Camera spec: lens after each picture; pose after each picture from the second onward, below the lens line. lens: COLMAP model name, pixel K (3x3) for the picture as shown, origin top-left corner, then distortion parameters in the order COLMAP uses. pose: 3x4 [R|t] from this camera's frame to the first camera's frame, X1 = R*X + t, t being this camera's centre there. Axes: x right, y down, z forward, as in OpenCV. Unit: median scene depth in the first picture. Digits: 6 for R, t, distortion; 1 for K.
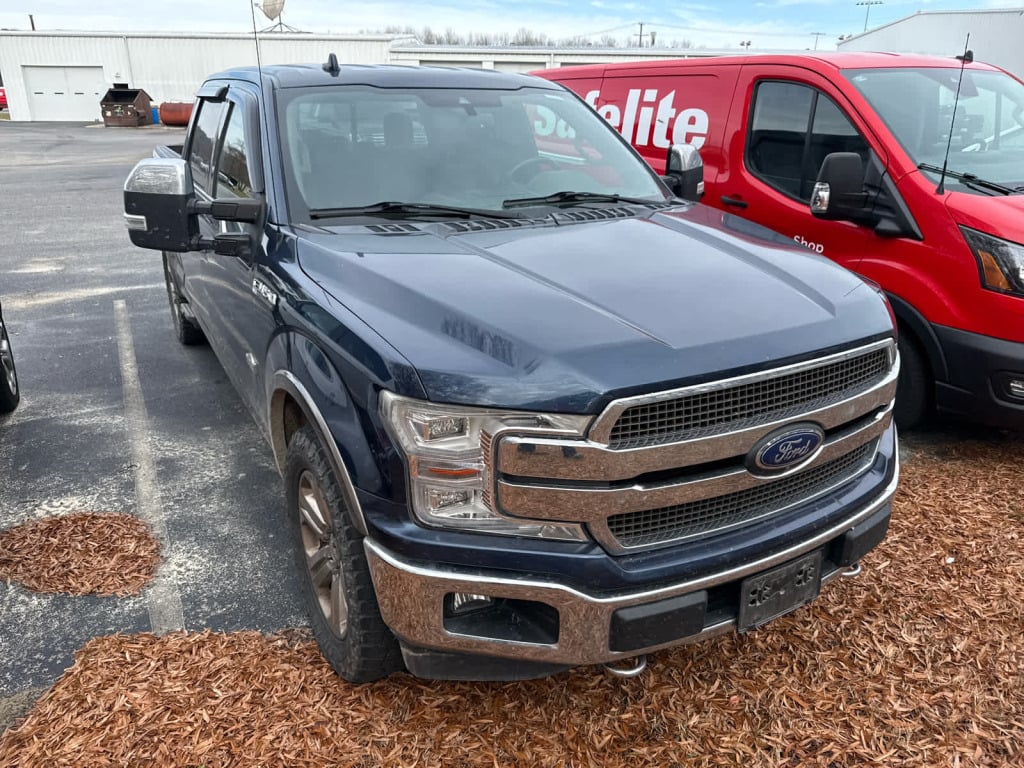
lens RADIAL K [[721.7, 0, 496.7], [0, 721.7, 378.5], [0, 0, 1]] dist [0.002237, -0.006819]
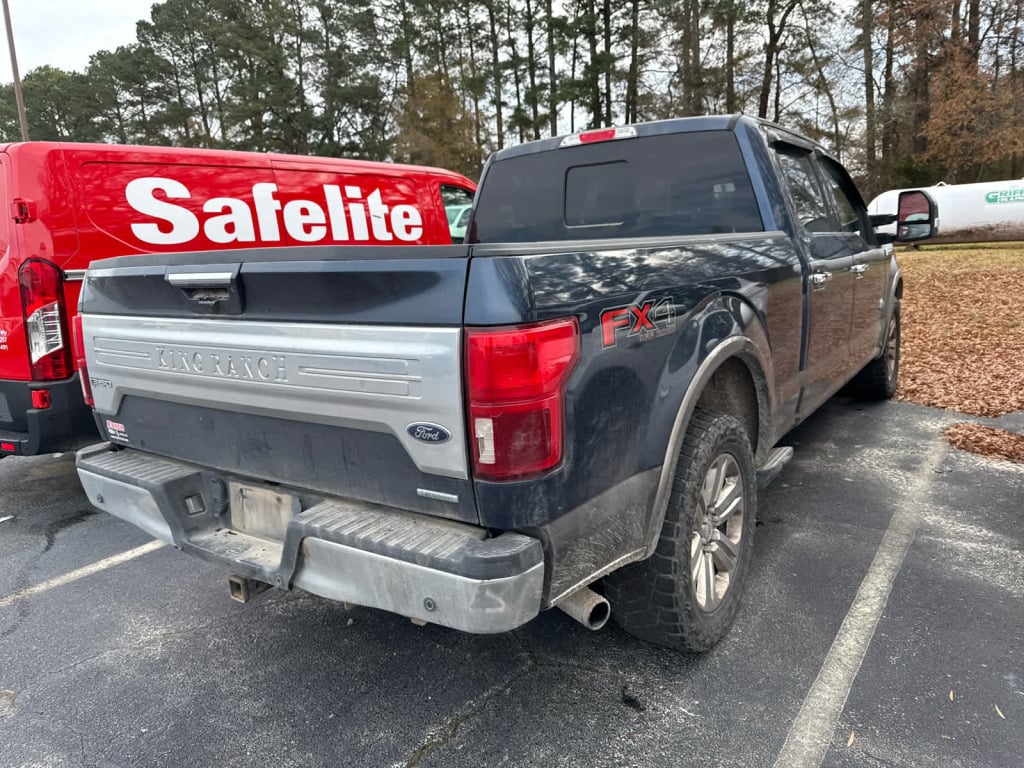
lens RADIAL K [[726.1, 0, 512.0], [0, 726.1, 384.0], [0, 0, 1]] dist [0.008027, -0.013390]
pose [[-0.469976, -0.152250, 0.869450, -1.654653], [0.355149, 0.869146, 0.344171, -0.874671], [-0.808079, 0.470536, -0.354406, 2.655640]]
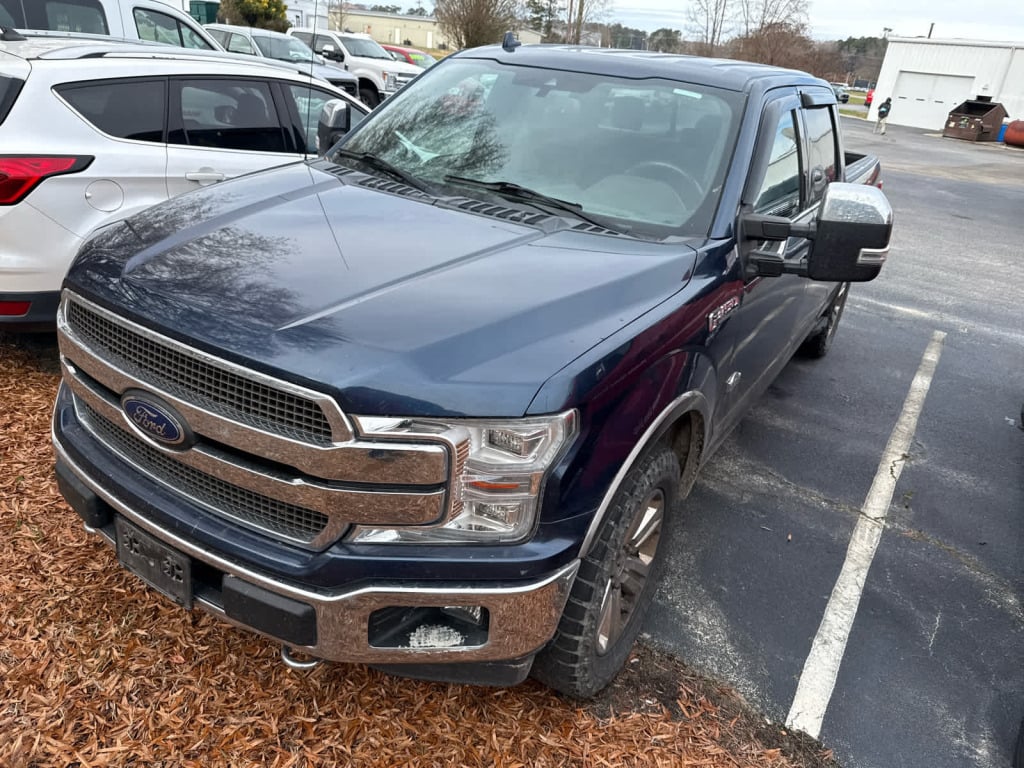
lens RADIAL K [[720.0, 0, 514.0], [0, 720.0, 380.1], [0, 0, 1]] dist [0.006284, -0.012418]
pose [[0.504922, 0.394560, -0.767709, 0.938663], [-0.400986, 0.894835, 0.196167, -0.228034], [0.764372, 0.208791, 0.610034, 0.529349]]
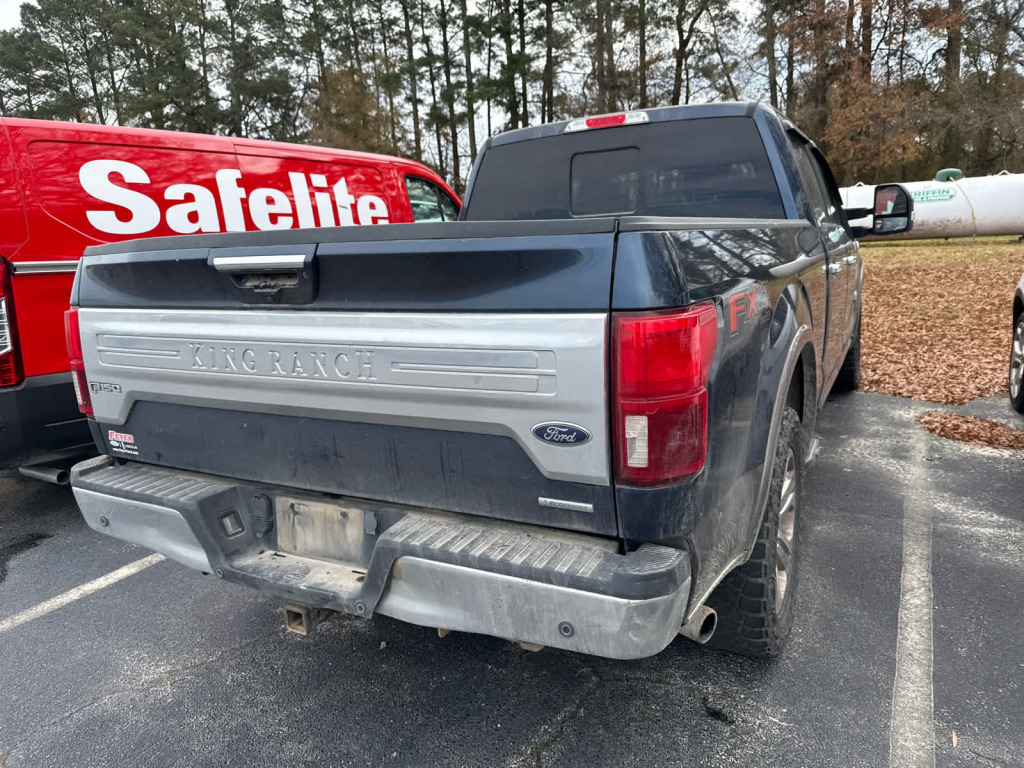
lens RADIAL K [[726.1, 0, 512.0], [0, 726.1, 384.0], [0, 0, 1]] dist [0.008027, -0.013390]
pose [[-0.568744, -0.141950, 0.810173, -1.500887], [0.331435, 0.861936, 0.383687, -0.904925], [-0.752782, 0.486740, -0.443174, 2.766678]]
